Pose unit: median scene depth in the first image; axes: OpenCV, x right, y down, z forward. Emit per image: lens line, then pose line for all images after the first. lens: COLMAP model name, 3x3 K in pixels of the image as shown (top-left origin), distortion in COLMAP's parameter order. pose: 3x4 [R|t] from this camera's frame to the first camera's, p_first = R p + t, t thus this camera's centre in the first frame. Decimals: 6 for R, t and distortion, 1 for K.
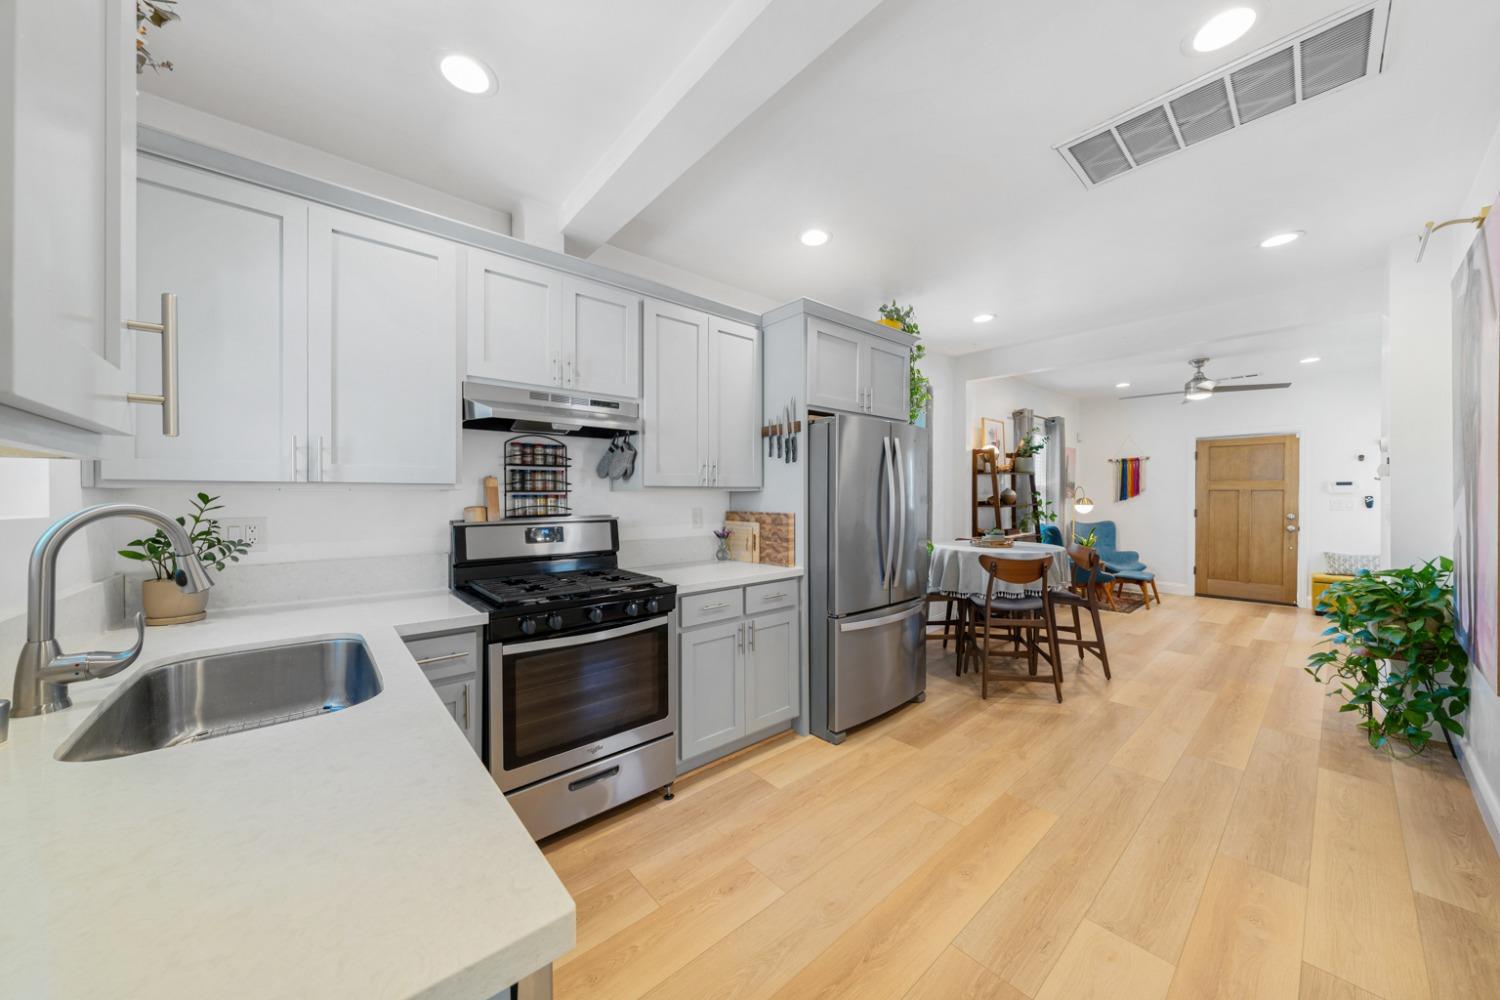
lens RADIAL K [[509.1, 0, 747.7], [0, 509.1, 497.6], [0, 0, 1]] dist [0.000872, 0.000051]
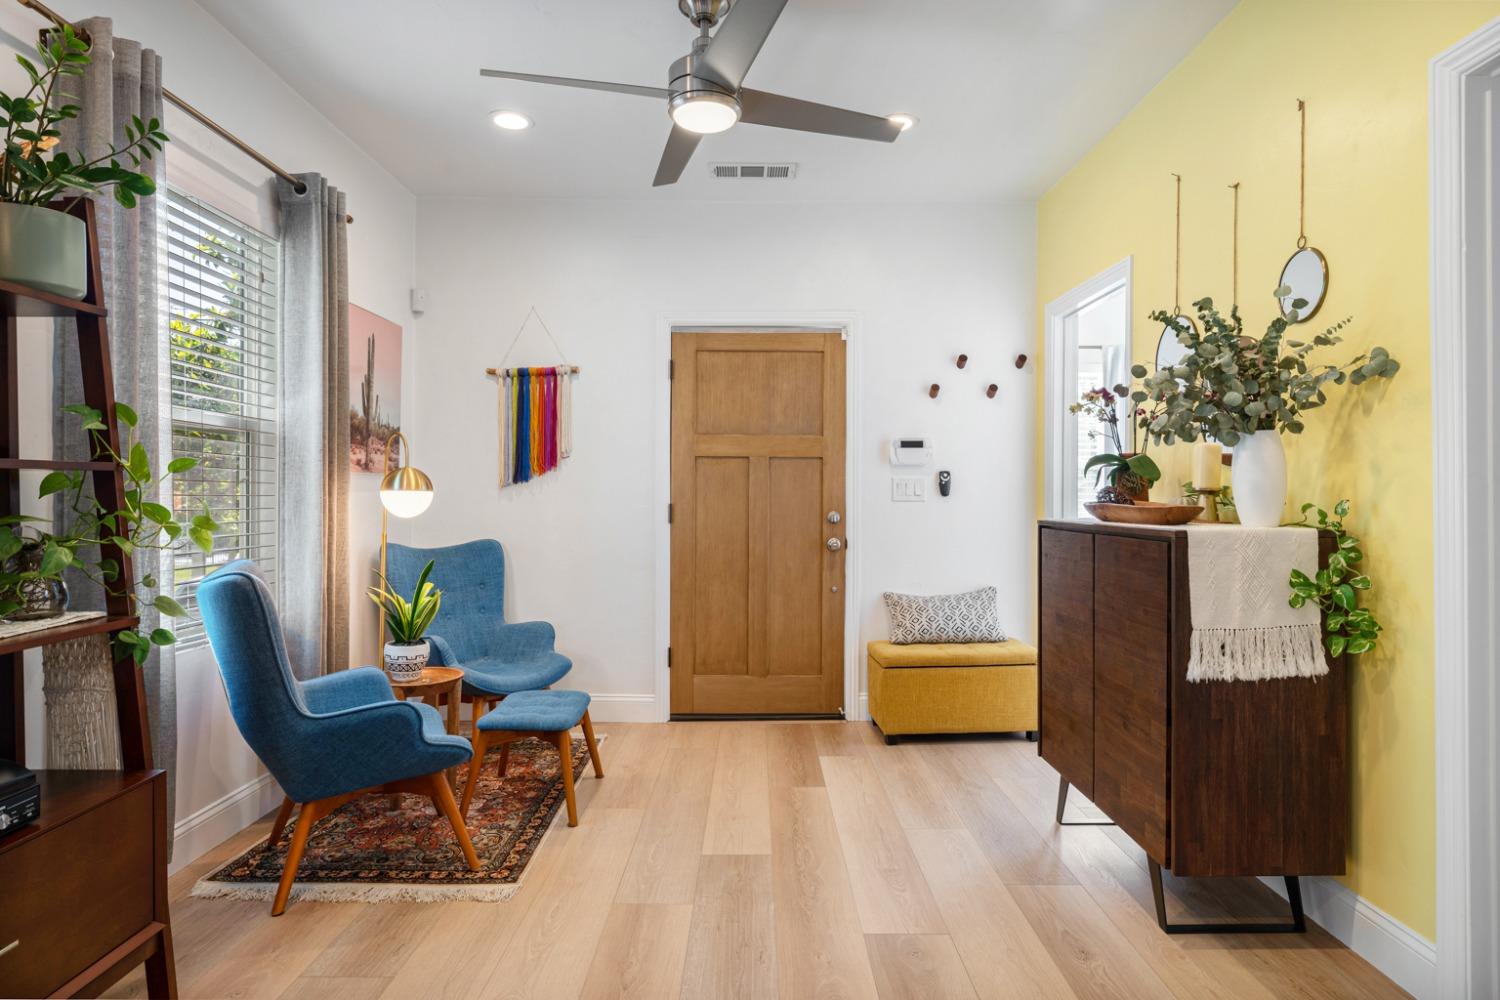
lens RADIAL K [[865.2, 0, 750.6], [0, 865.2, 500.8], [0, 0, 1]] dist [0.003593, 0.000385]
pose [[0.653558, -0.000855, 0.756876, 0.416689], [0.002342, 0.999997, -0.000893, 0.021706], [-0.756873, 0.002356, 0.653558, 0.521755]]
